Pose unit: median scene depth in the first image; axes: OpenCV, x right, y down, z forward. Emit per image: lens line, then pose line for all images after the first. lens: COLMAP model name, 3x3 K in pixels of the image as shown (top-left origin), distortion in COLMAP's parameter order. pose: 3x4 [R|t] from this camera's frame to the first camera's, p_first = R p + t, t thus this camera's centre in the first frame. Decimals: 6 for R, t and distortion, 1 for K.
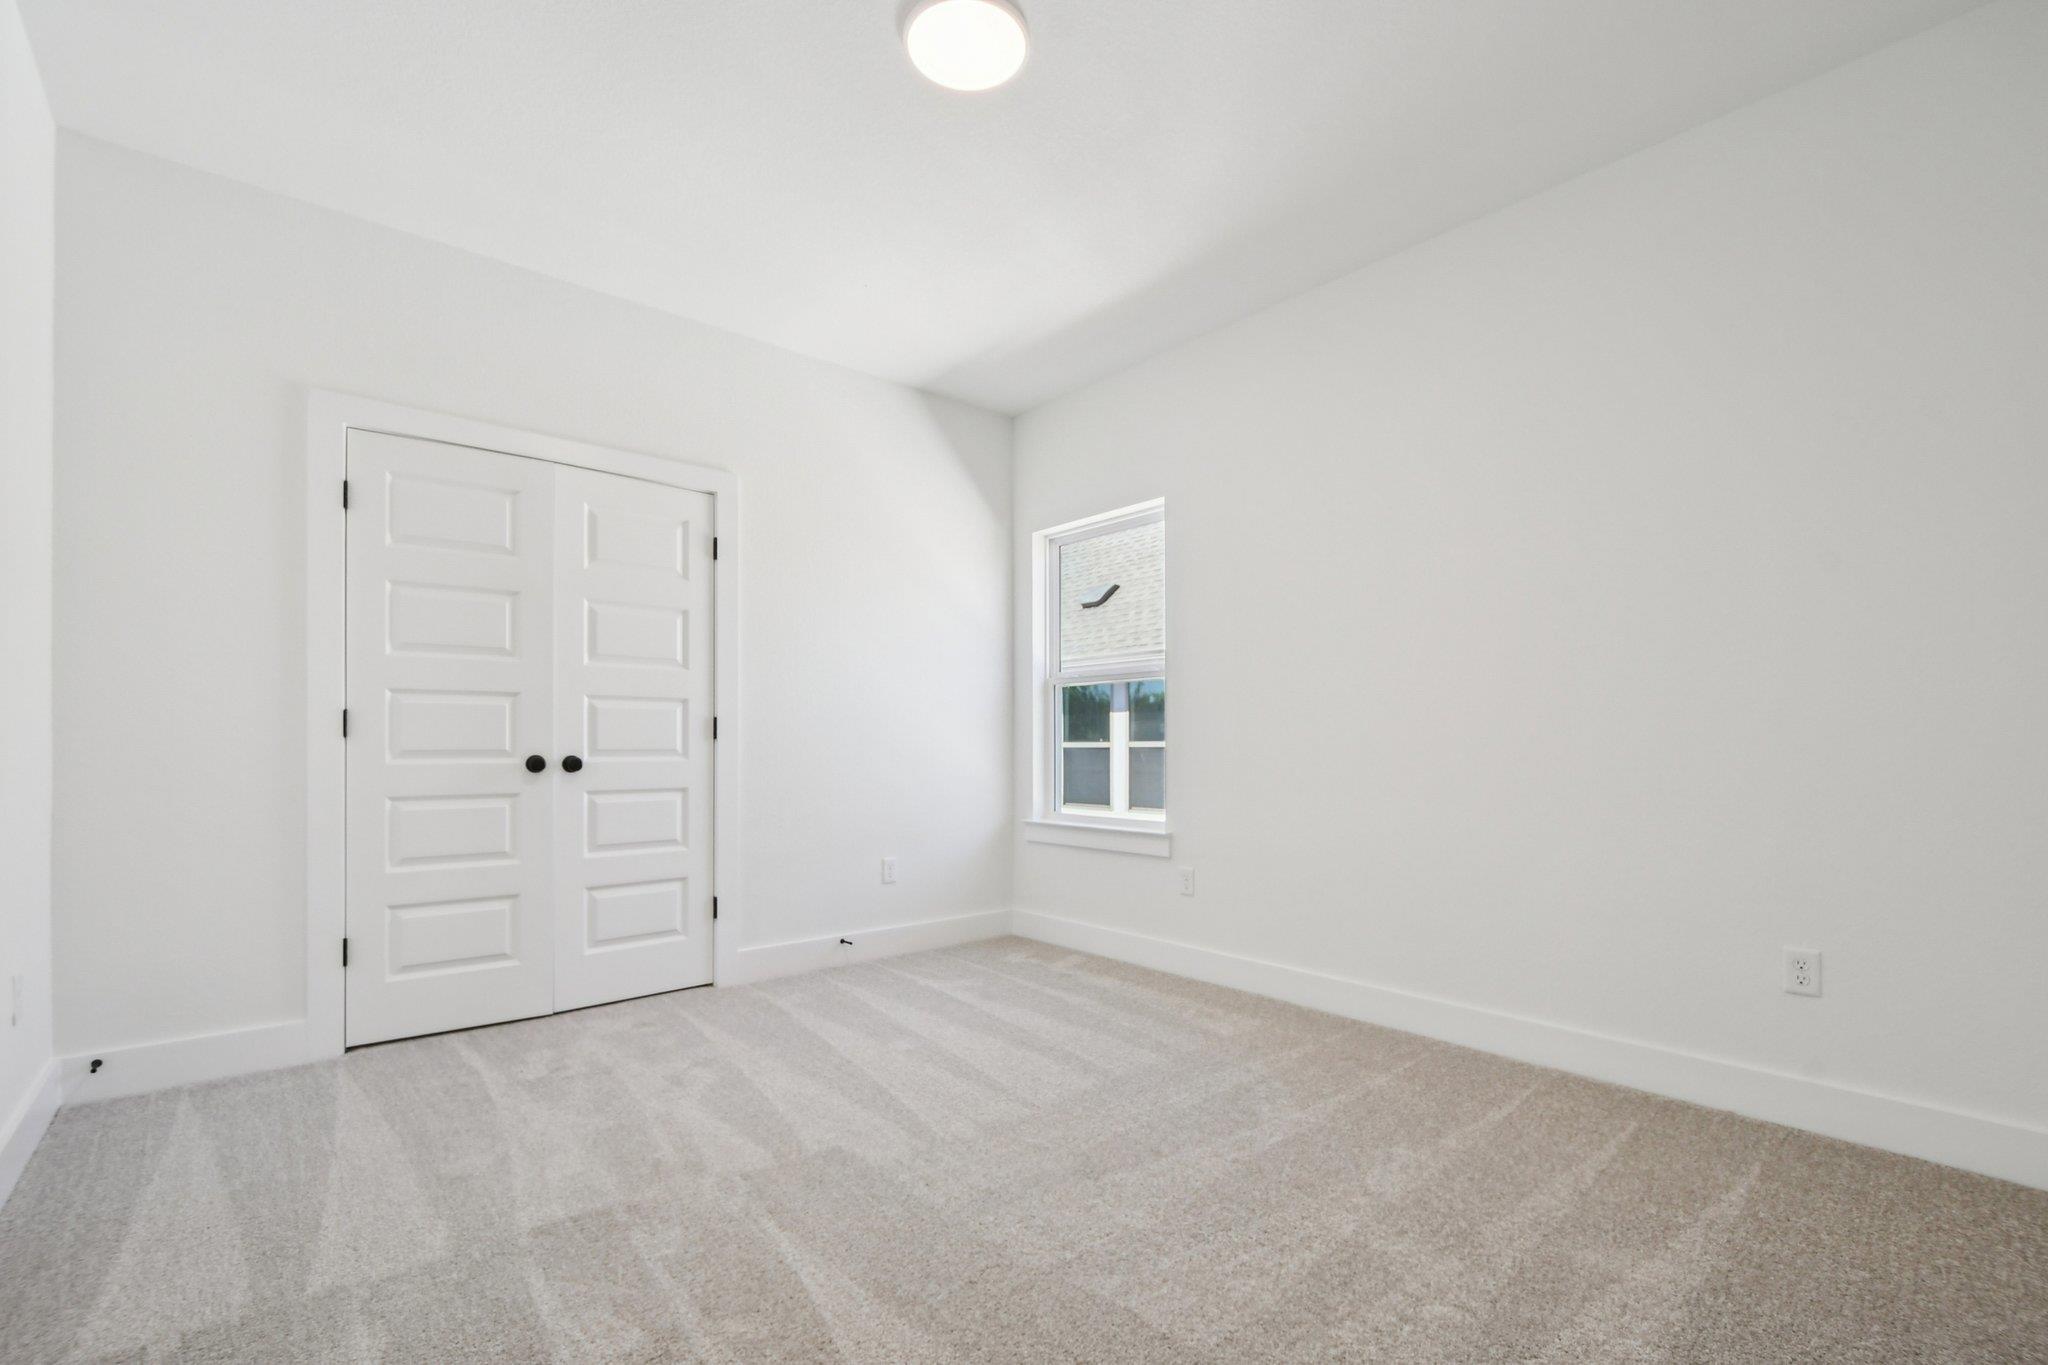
lens RADIAL K [[912.8, 0, 1020.8], [0, 912.8, 730.0], [0, 0, 1]] dist [0.001722, -0.000615]
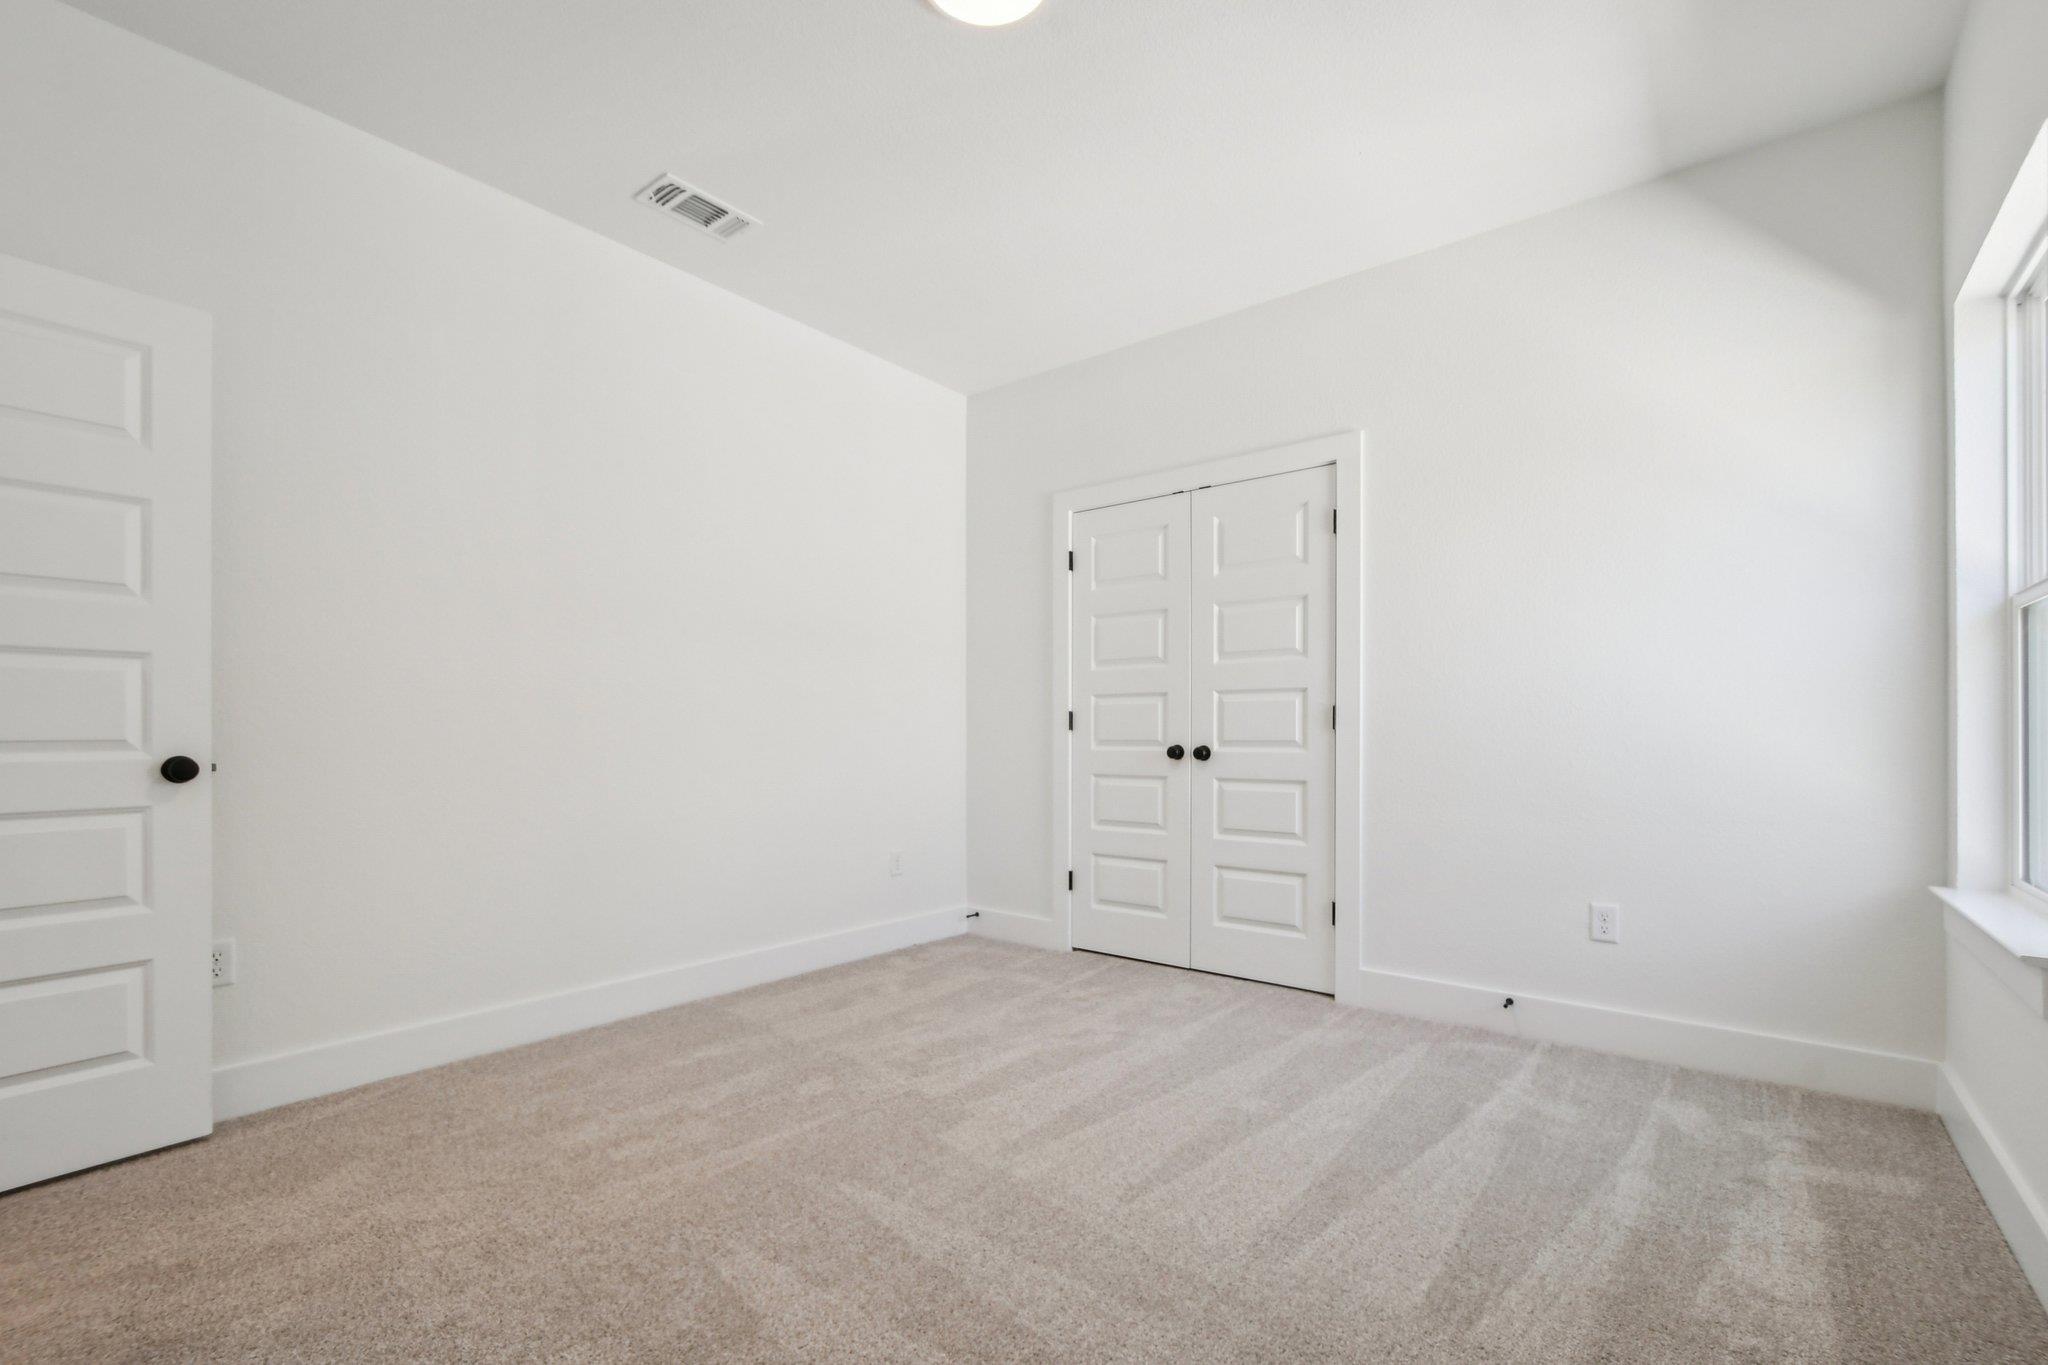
lens RADIAL K [[912.8, 0, 1020.8], [0, 912.8, 730.0], [0, 0, 1]] dist [0.001722, -0.000615]
pose [[0.155984, -0.006093, -0.987741, 0.564840], [0.019155, 0.999812, -0.003143, 0.007825], [0.987574, -0.018430, 0.156072, 0.588806]]
